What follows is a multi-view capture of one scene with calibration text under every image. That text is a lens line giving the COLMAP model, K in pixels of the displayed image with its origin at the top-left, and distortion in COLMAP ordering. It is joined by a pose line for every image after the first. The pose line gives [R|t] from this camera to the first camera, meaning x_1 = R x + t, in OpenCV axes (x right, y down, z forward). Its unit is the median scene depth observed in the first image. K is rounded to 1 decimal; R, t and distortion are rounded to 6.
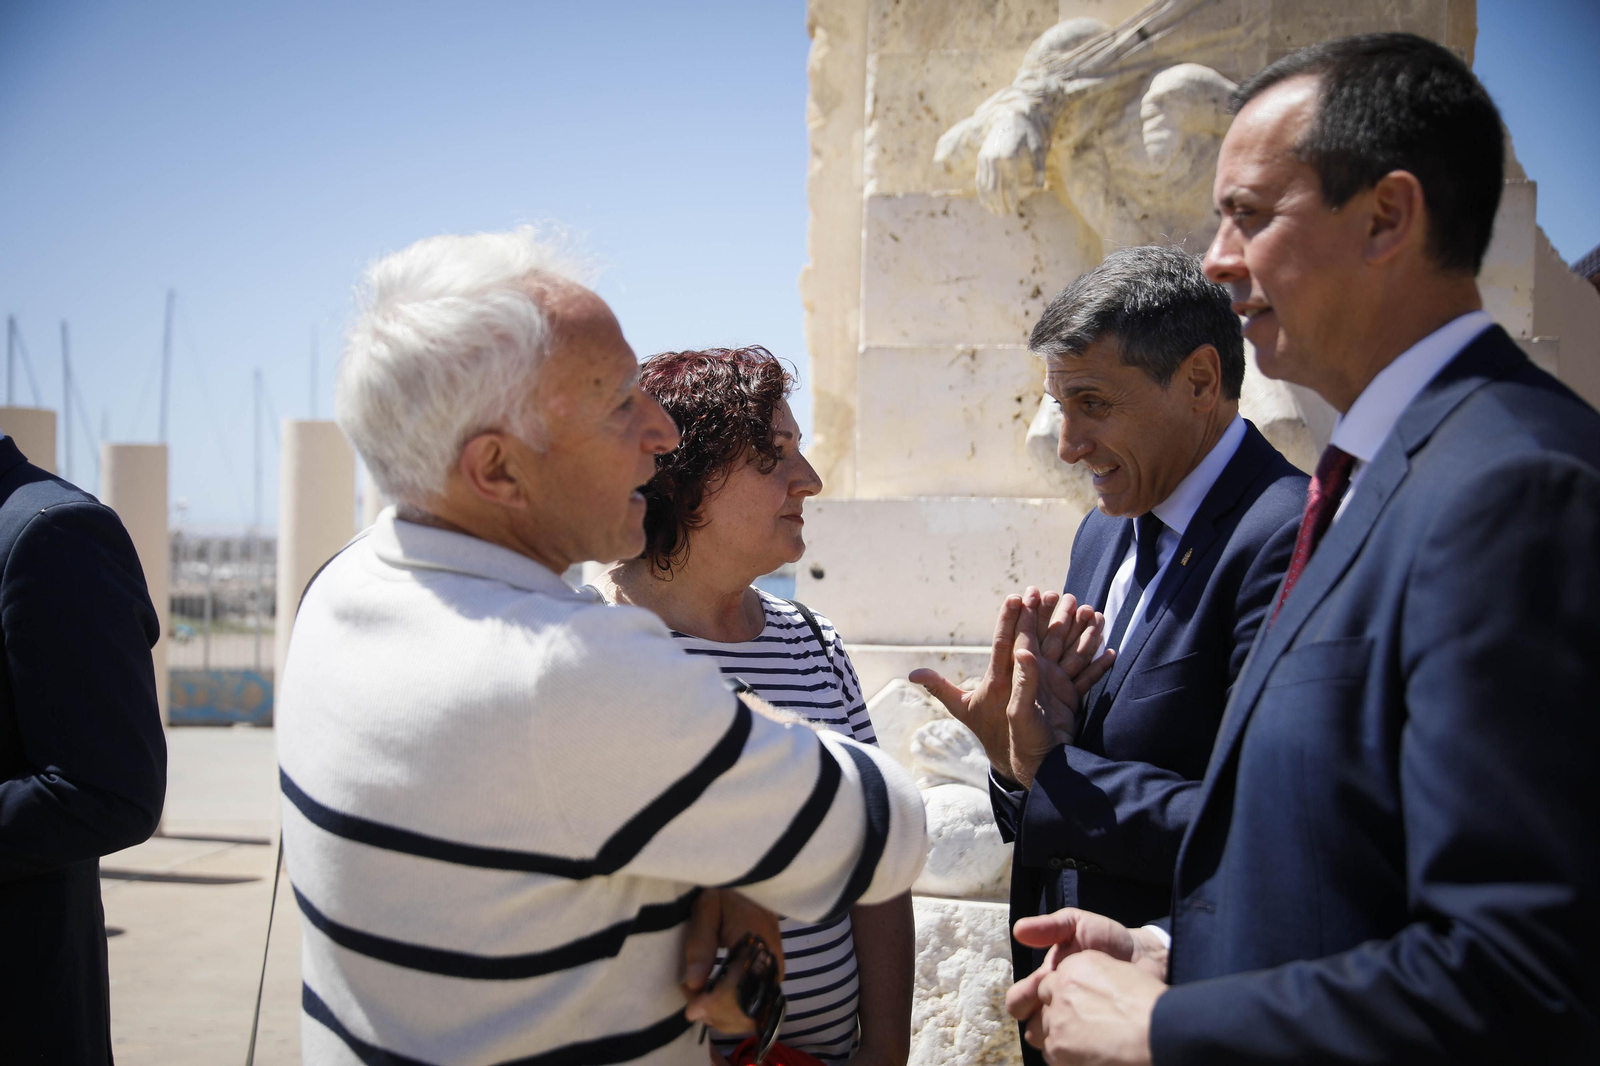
lens RADIAL K [[1877.0, 0, 788.8], [0, 1877.0, 543.7], [0, 0, 1]] dist [0.115860, 0.000000]
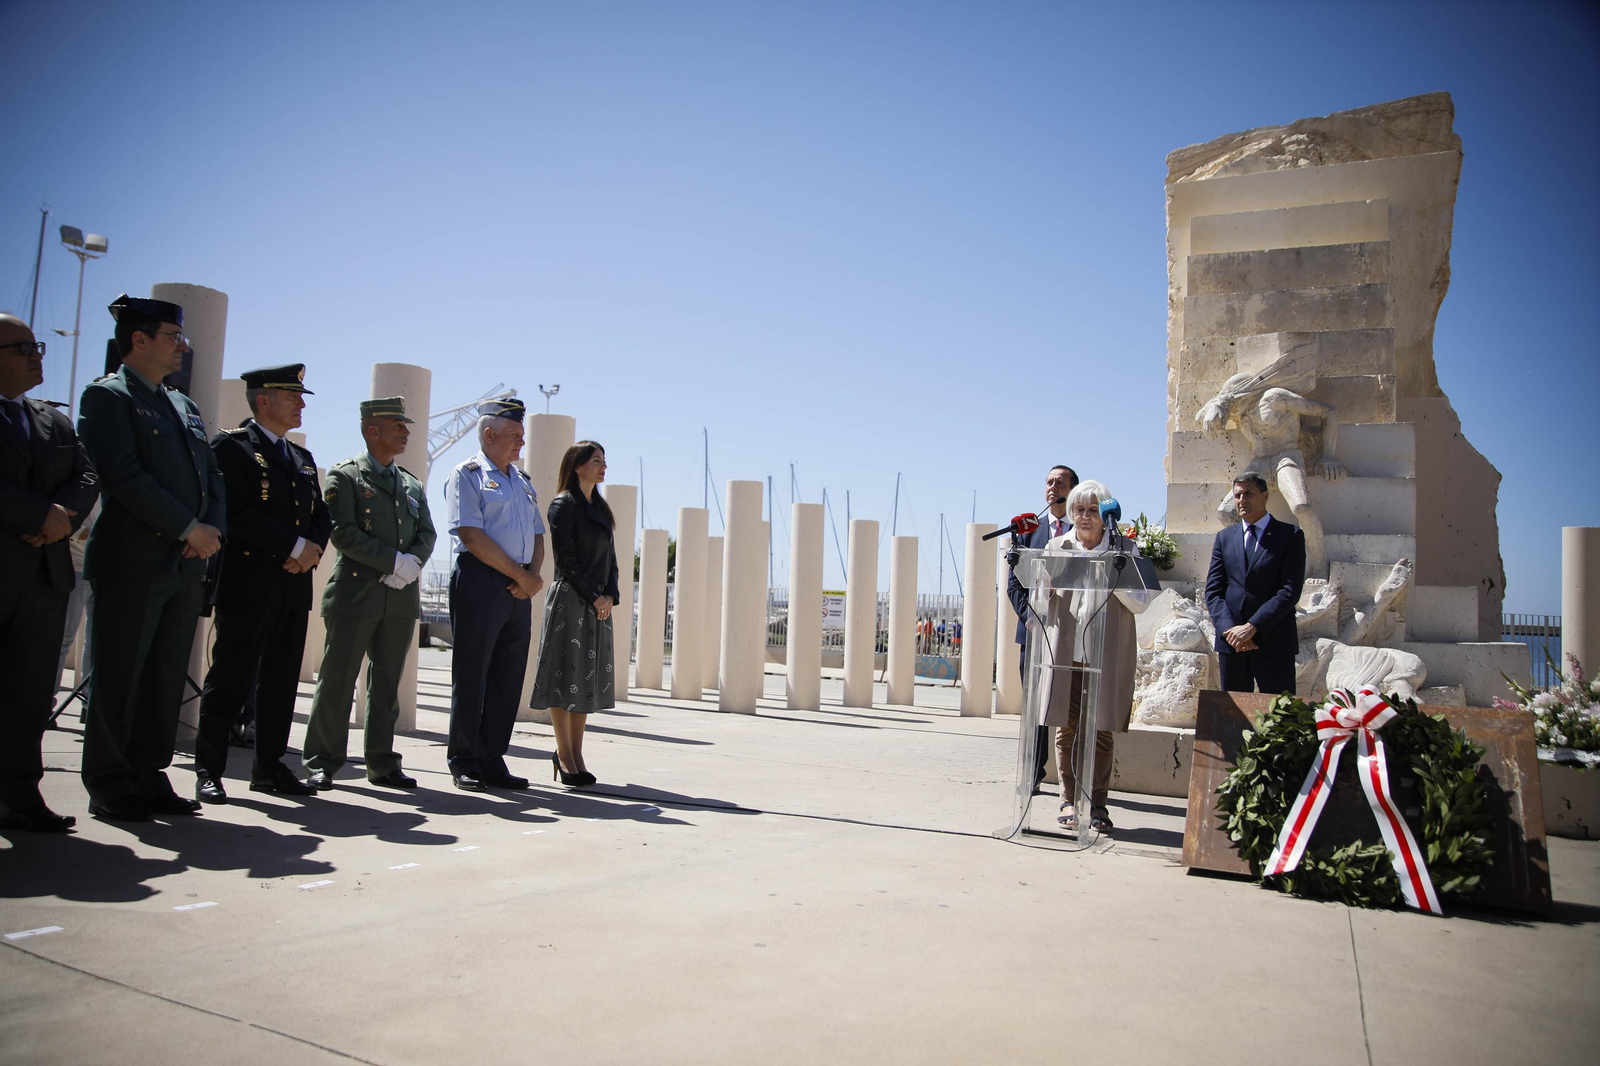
lens RADIAL K [[1107.2, 0, 798.2], [0, 1107.2, 532.0], [0, 0, 1]] dist [-0.117139, 0.081518]
pose [[0.921328, -0.003956, -0.388767, 0.176481], [-0.026087, 0.997066, -0.071970, 0.112939], [0.387911, 0.076450, 0.918521, -0.819025]]
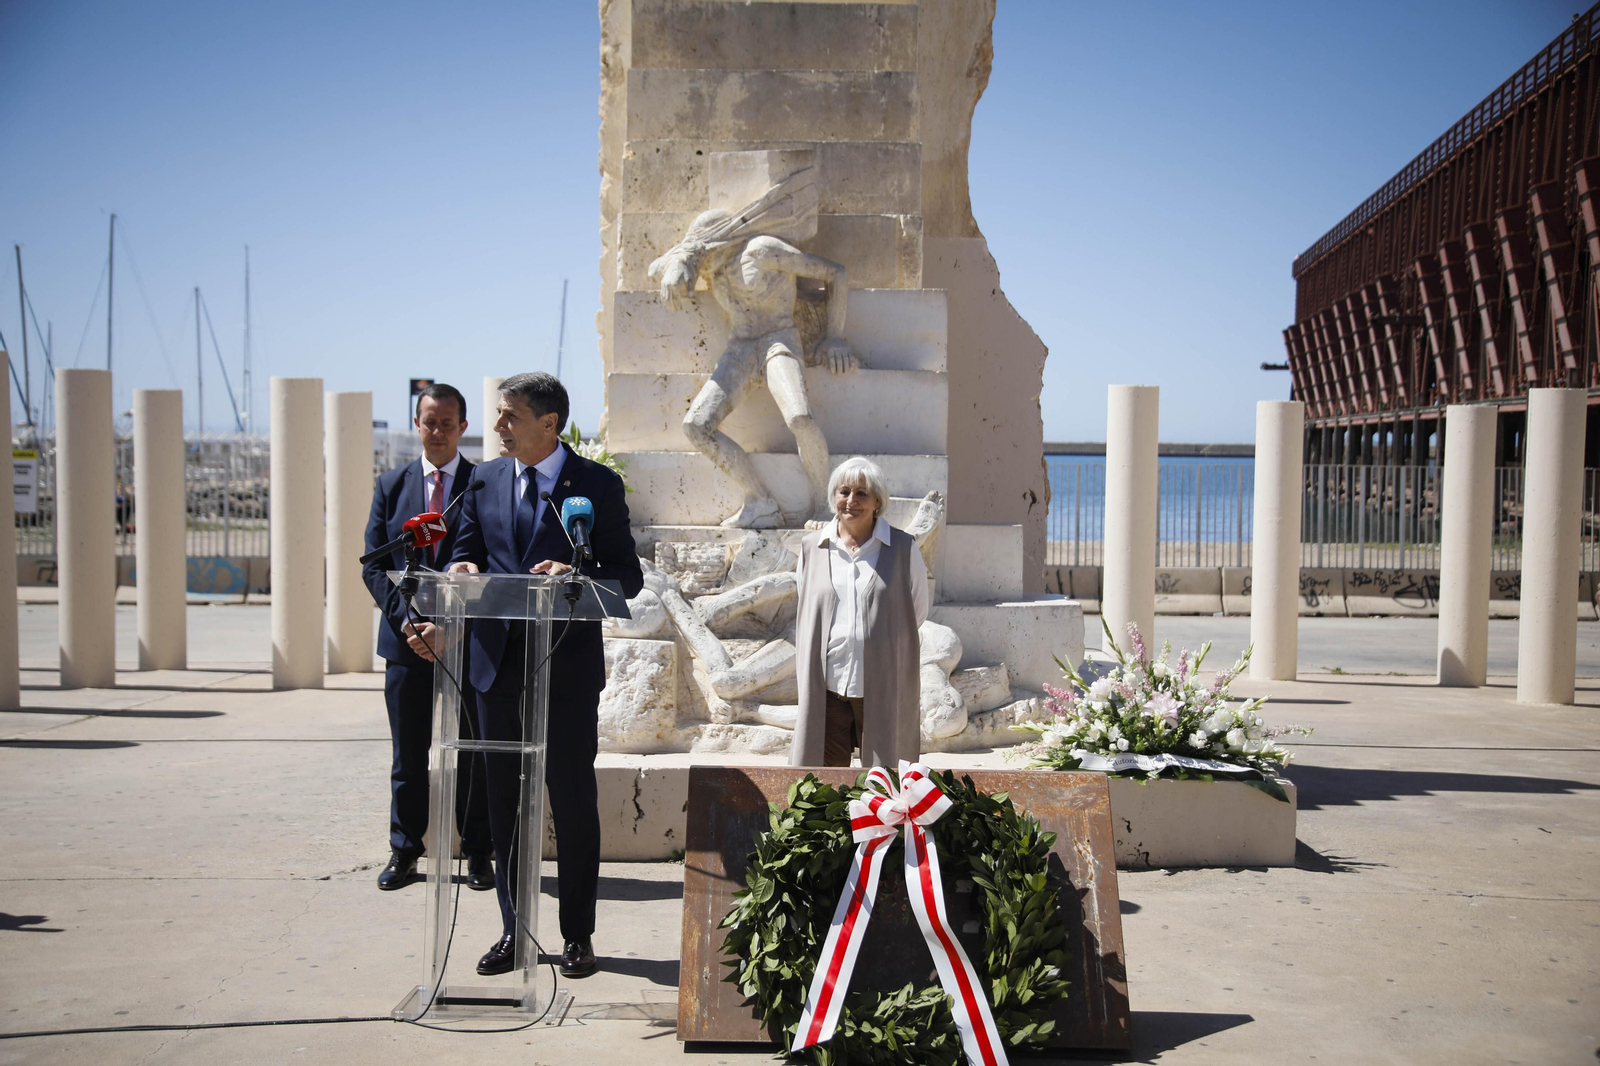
lens RADIAL K [[1732.4, 0, 792.0], [0, 1732.4, 536.4], [0, 0, 1]] dist [0.087048, 0.000000]
pose [[0.998452, -0.009053, 0.054872, 0.132338], [0.006110, 0.998546, 0.053550, -0.031791], [-0.055277, -0.053132, 0.997056, -0.849134]]
